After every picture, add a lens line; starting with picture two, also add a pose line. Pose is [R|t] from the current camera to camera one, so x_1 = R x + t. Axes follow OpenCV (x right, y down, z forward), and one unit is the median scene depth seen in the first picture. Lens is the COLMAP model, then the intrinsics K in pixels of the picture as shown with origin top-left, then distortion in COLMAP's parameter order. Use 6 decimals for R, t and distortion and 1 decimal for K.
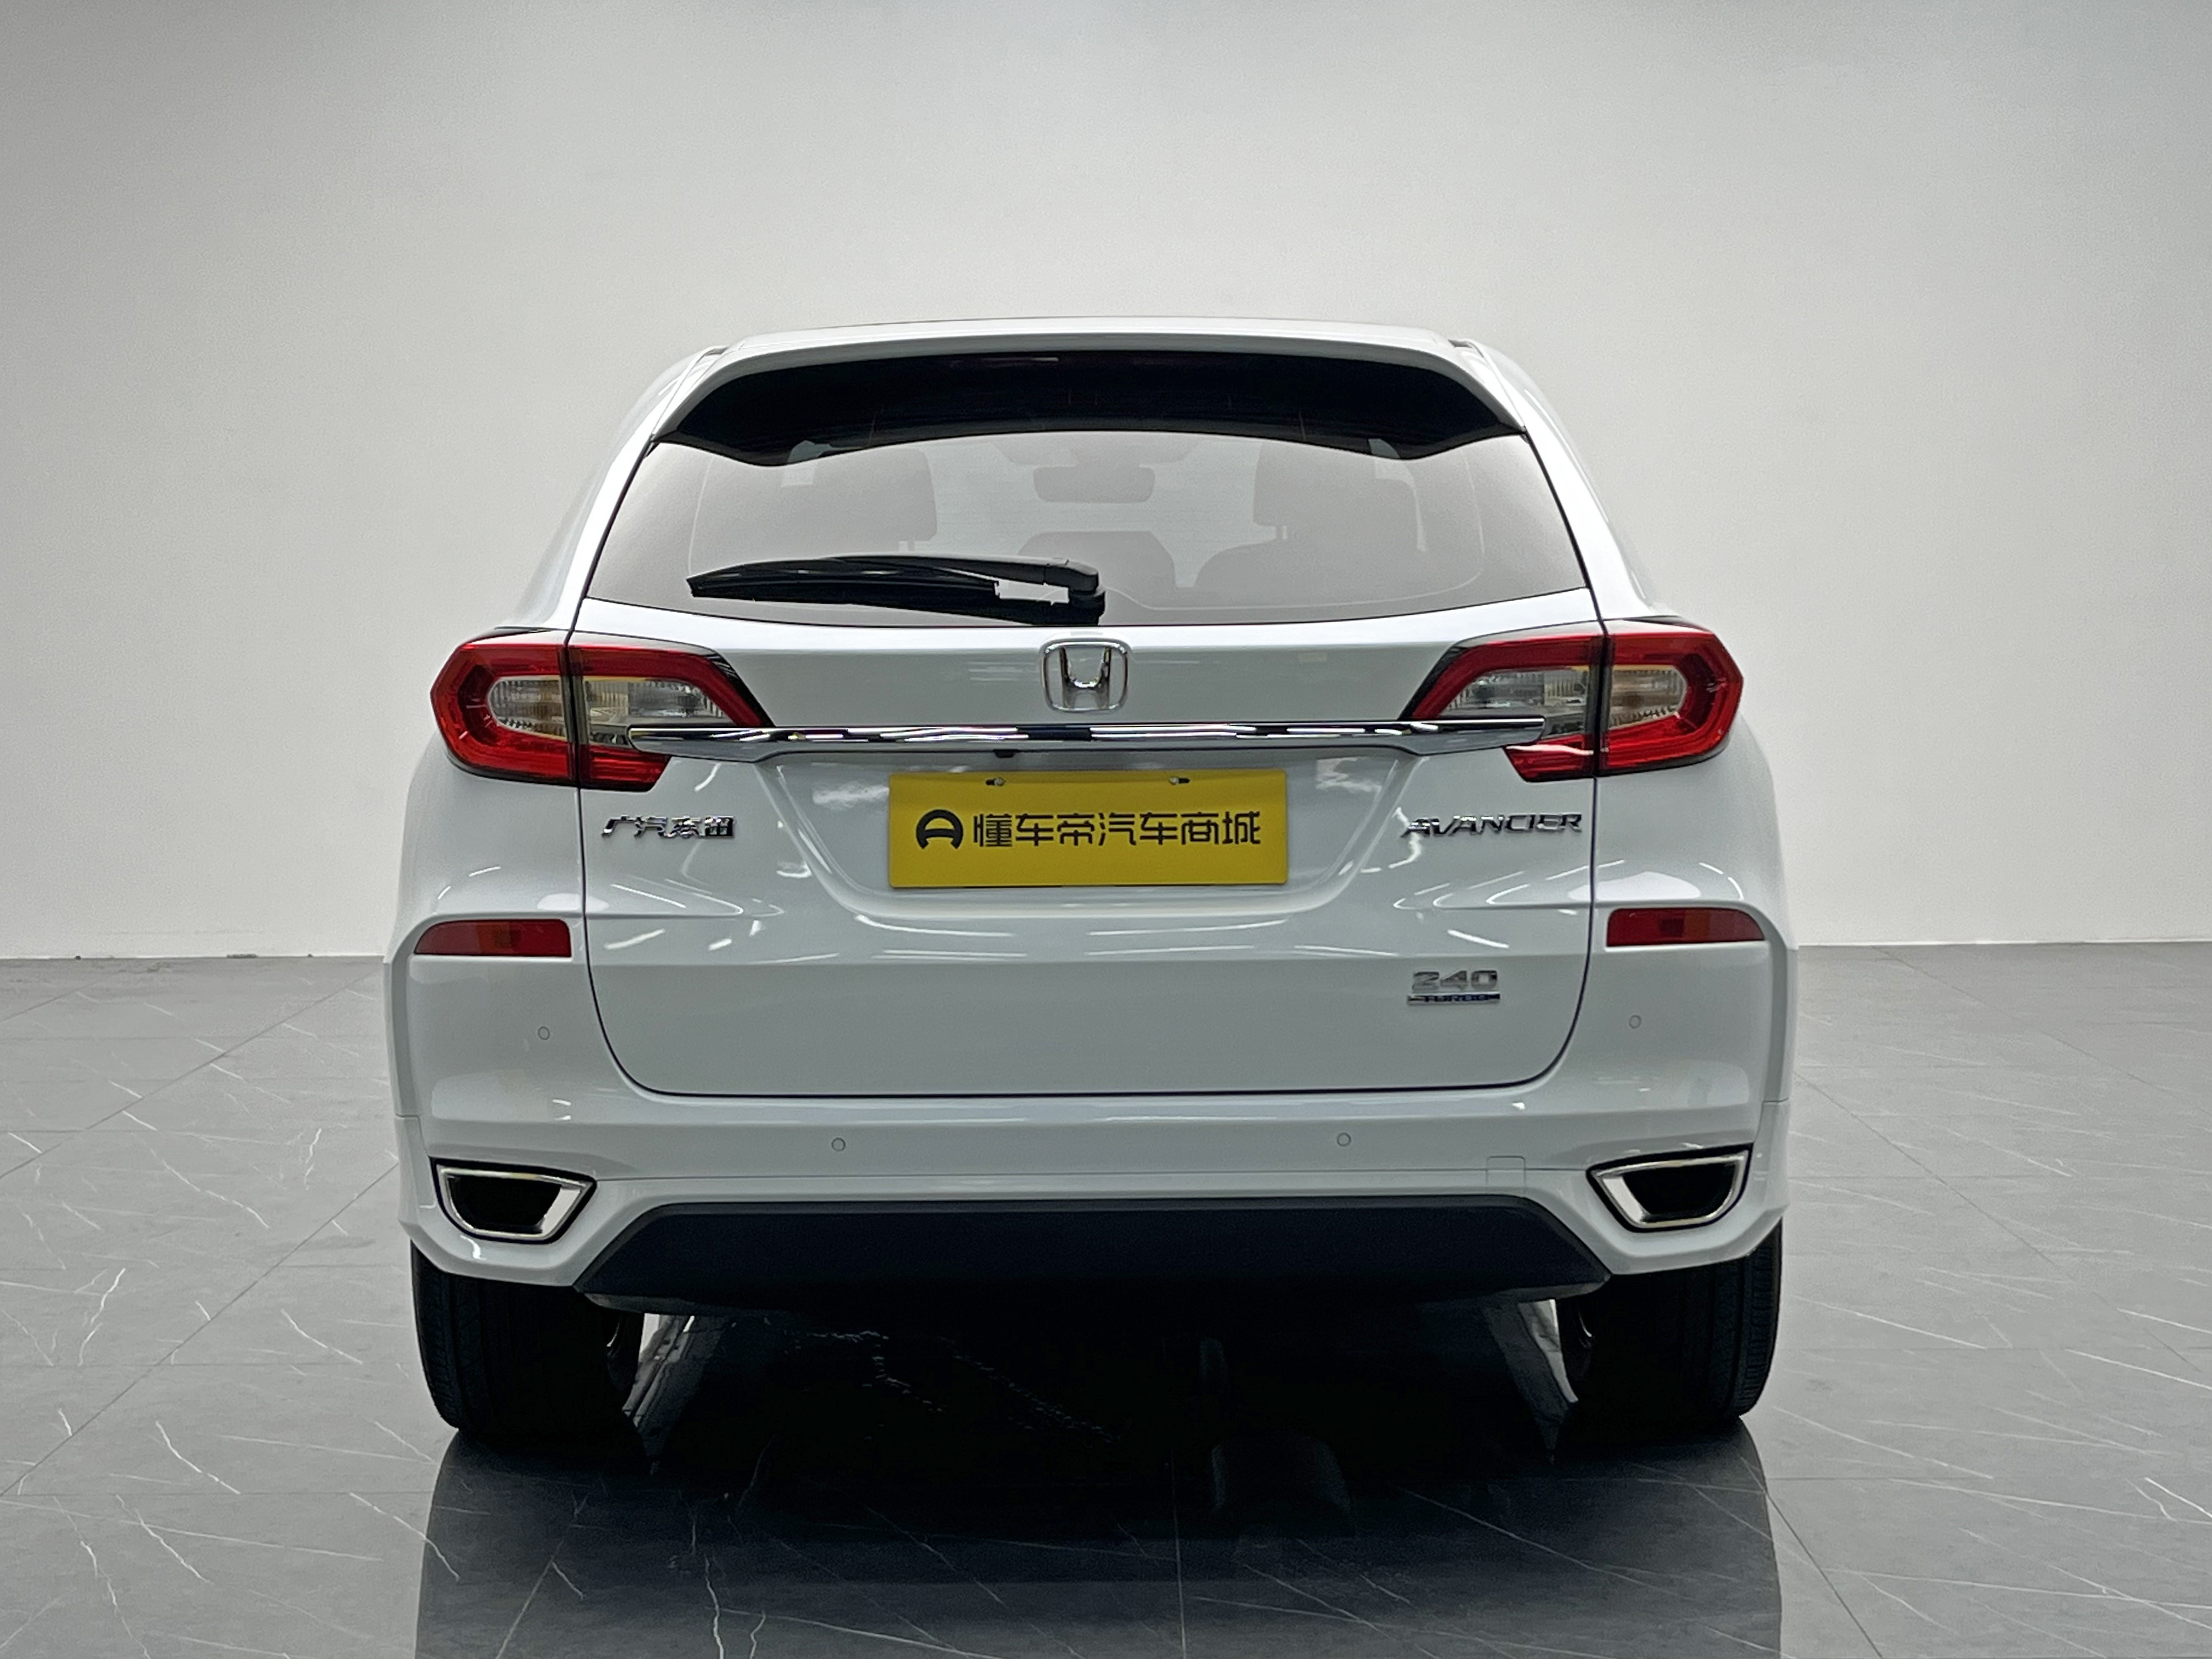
lens RADIAL K [[3453.3, 0, 1106.5], [0, 3453.3, 832.4], [0, 0, 1]] dist [0.125201, 0.000000]
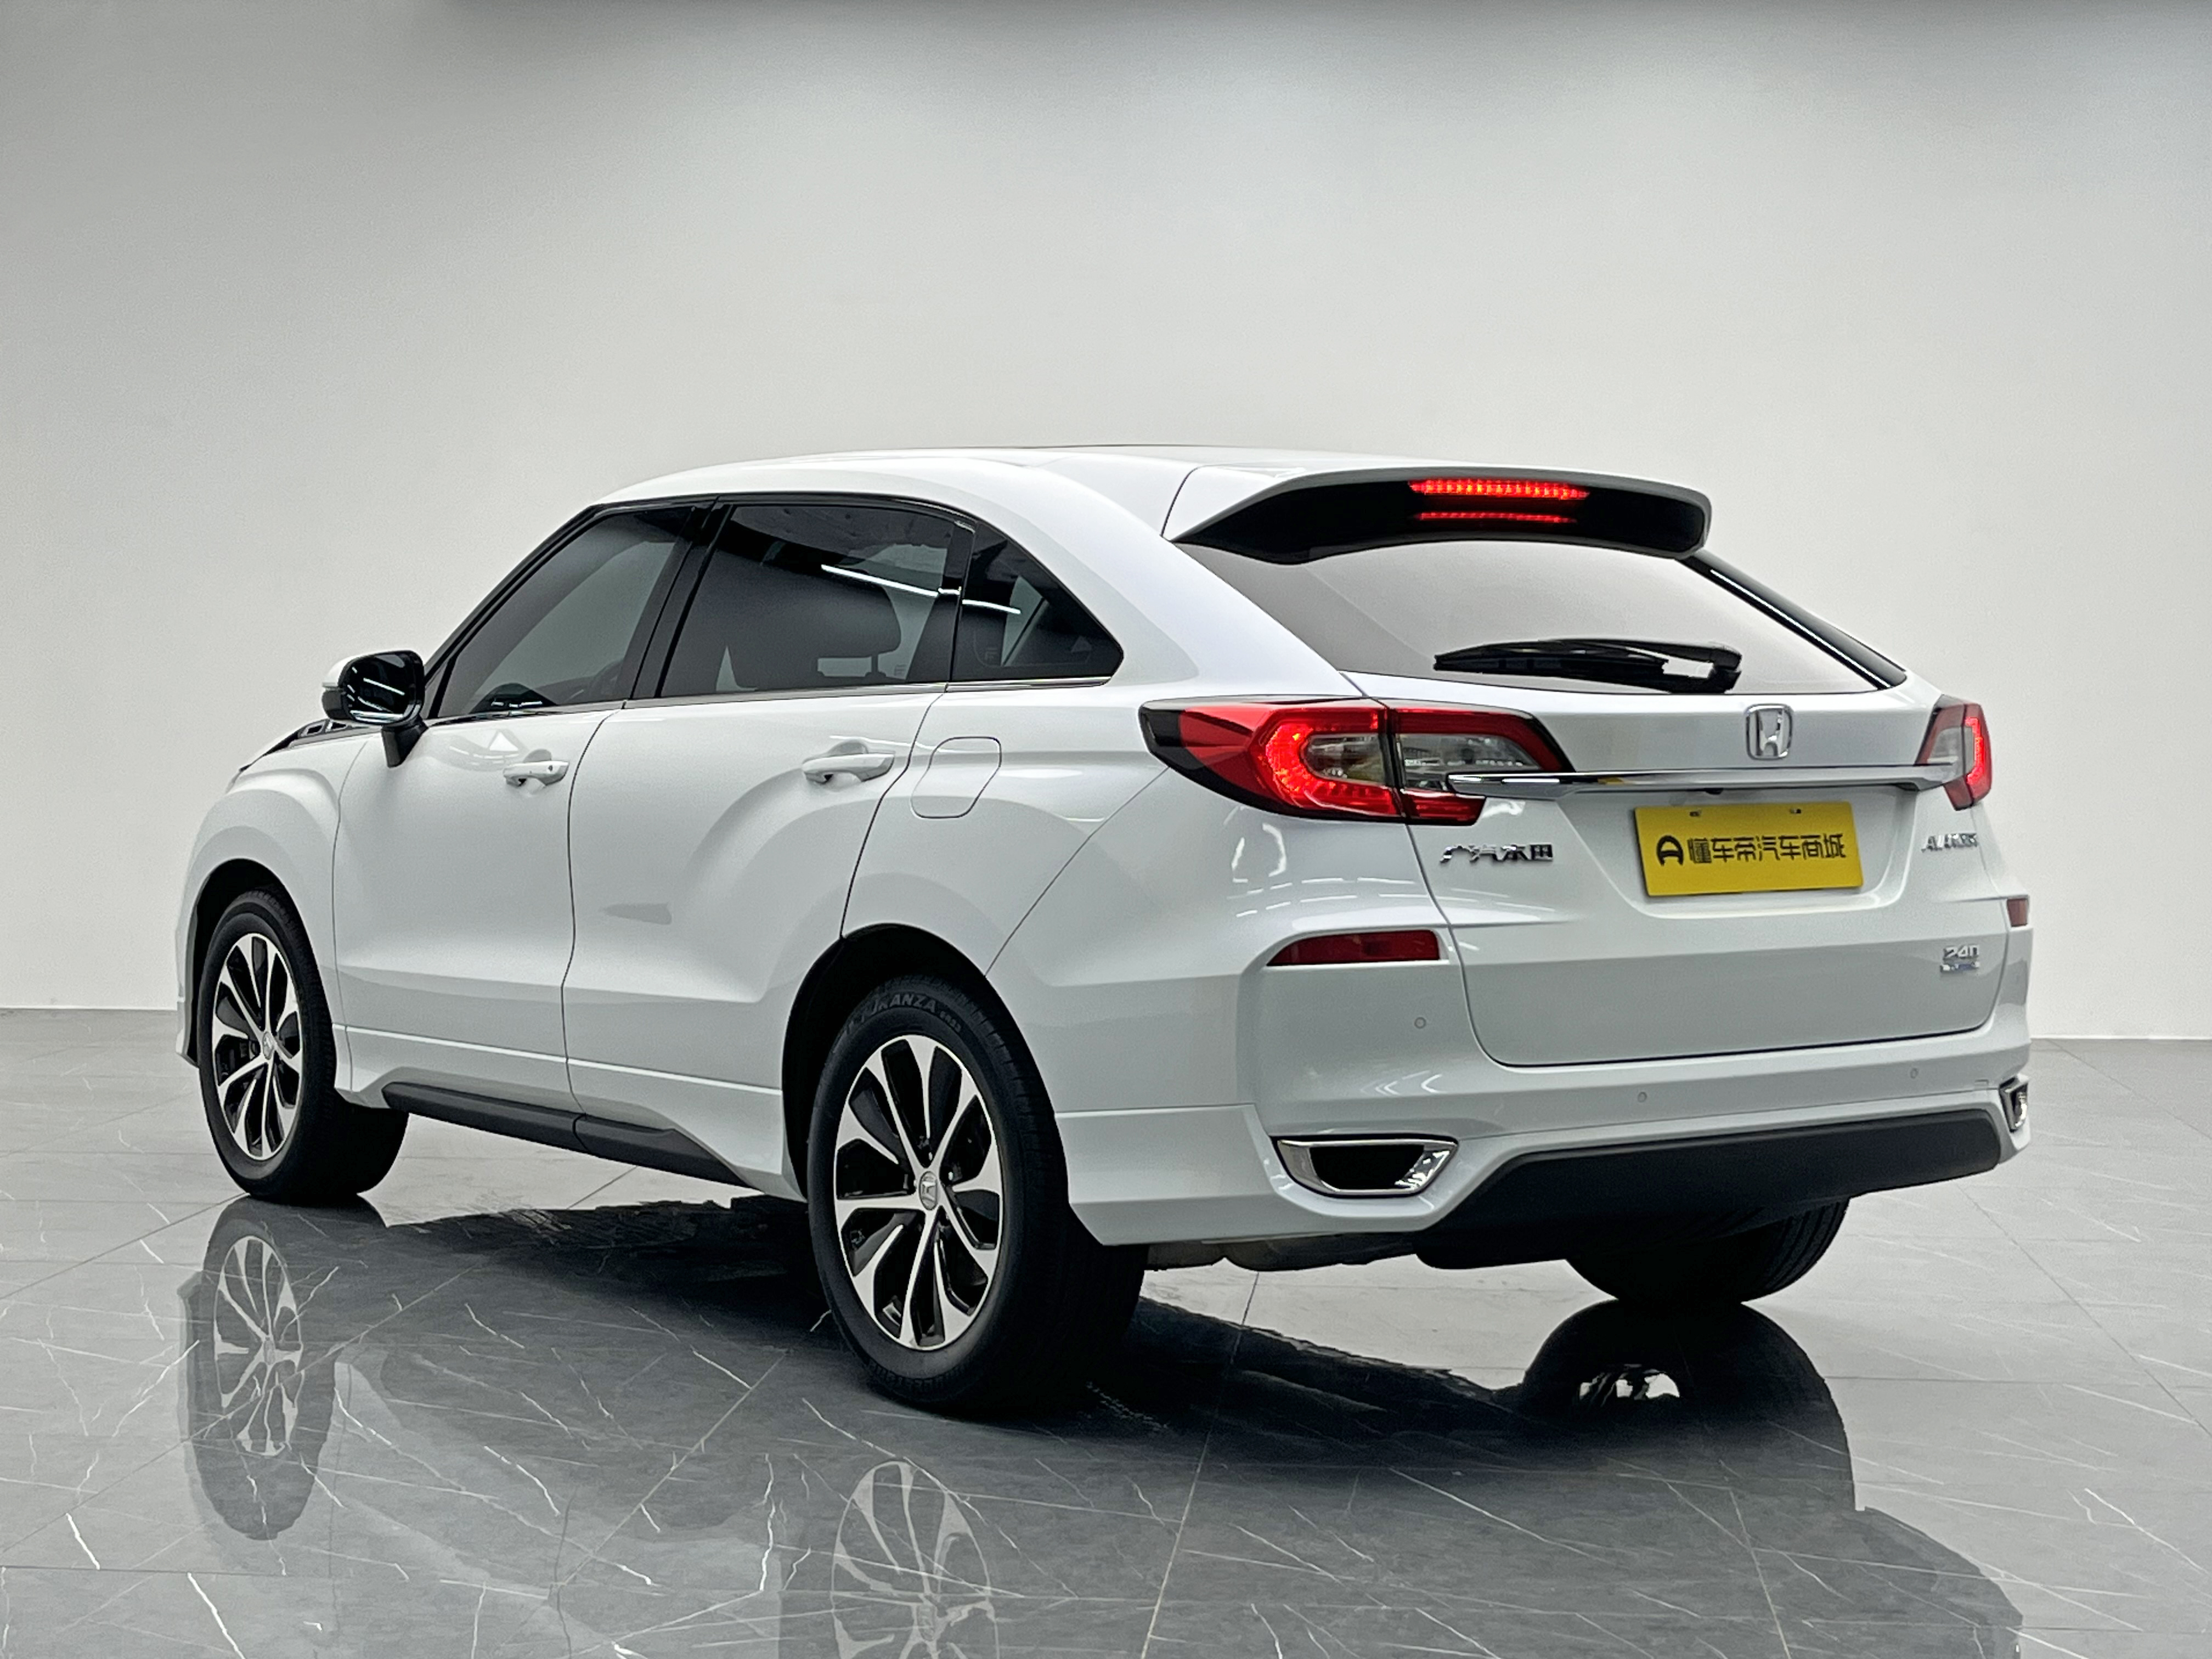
lens RADIAL K [[3453.3, 0, 1054.4], [0, 3453.3, 836.8], [0, 0, 1]] dist [0.125201, 0.000000]
pose [[0.839860, -0.015945, 0.542569, -0.932919], [0.031079, 0.999341, -0.018740, 0.010887], [-0.541913, 0.032601, 0.839802, 0.035989]]
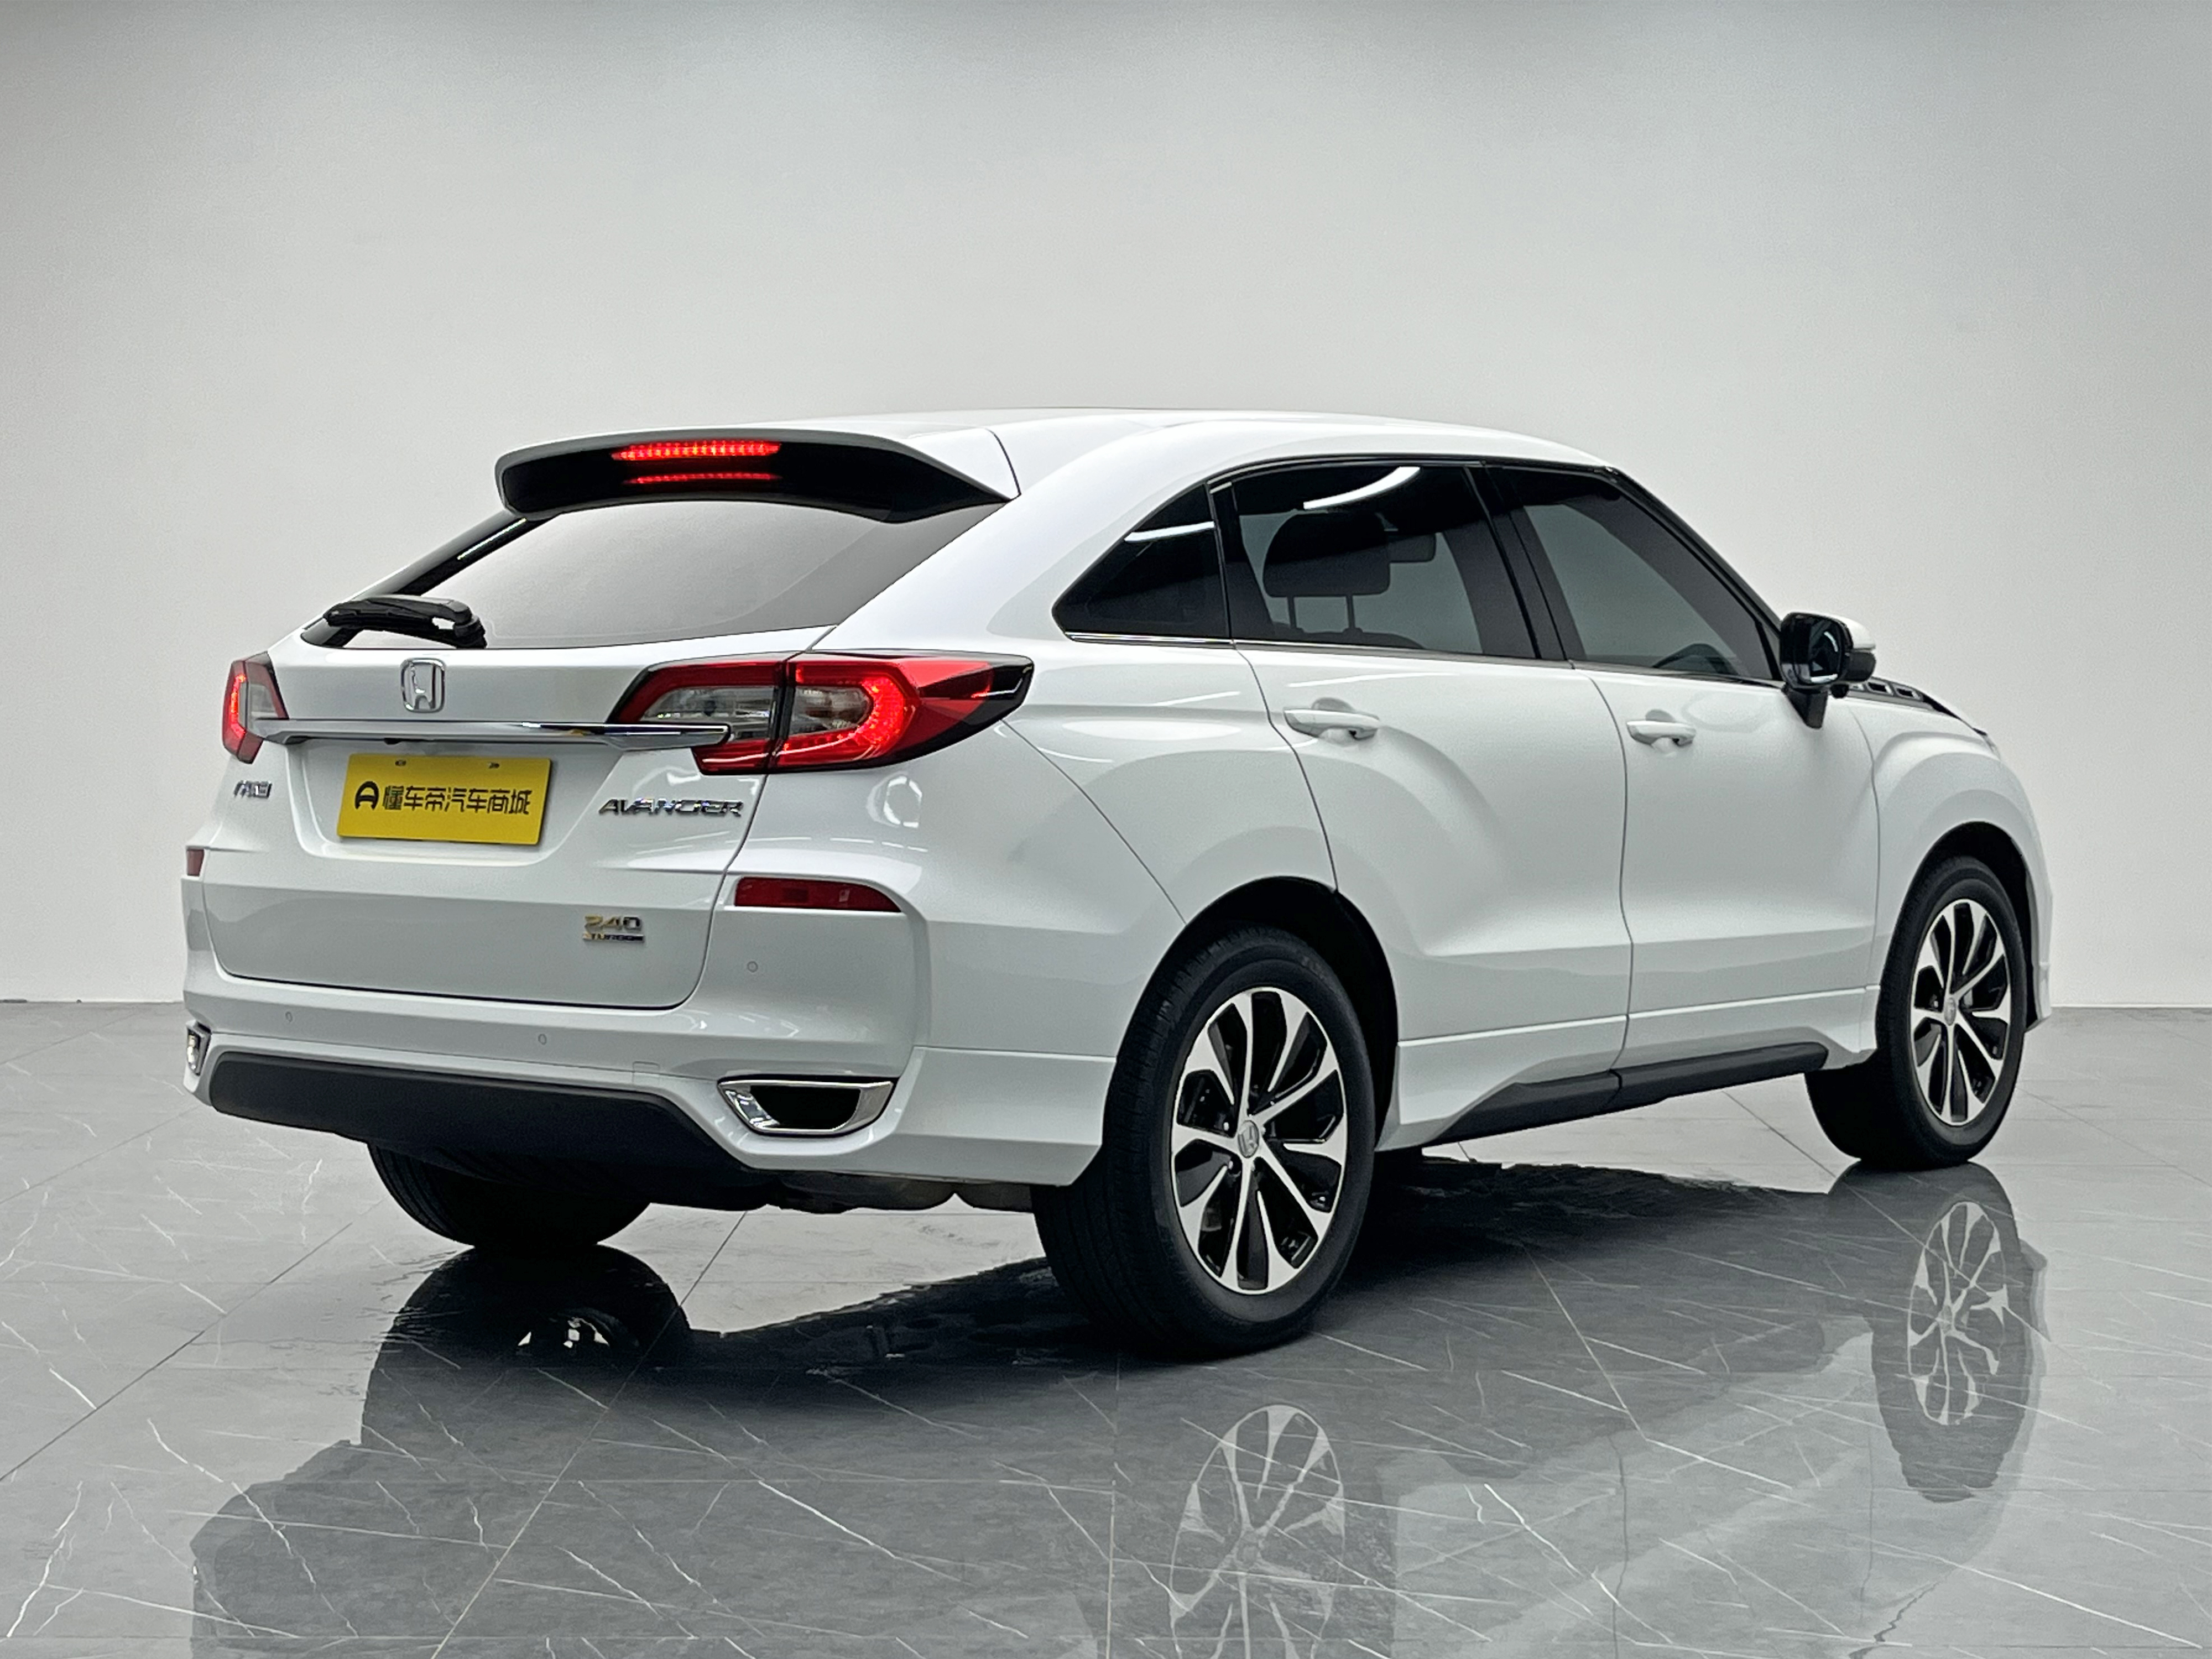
lens RADIAL K [[3453.3, 0, 1107.2], [0, 3453.3, 823.1], [0, 0, 1]] dist [0.125201, 0.000000]
pose [[0.804325, 0.038373, -0.592950, 1.004122], [-0.048488, 0.998823, -0.001135, -0.002635], [0.592208, 0.029664, 0.805239, 0.058460]]
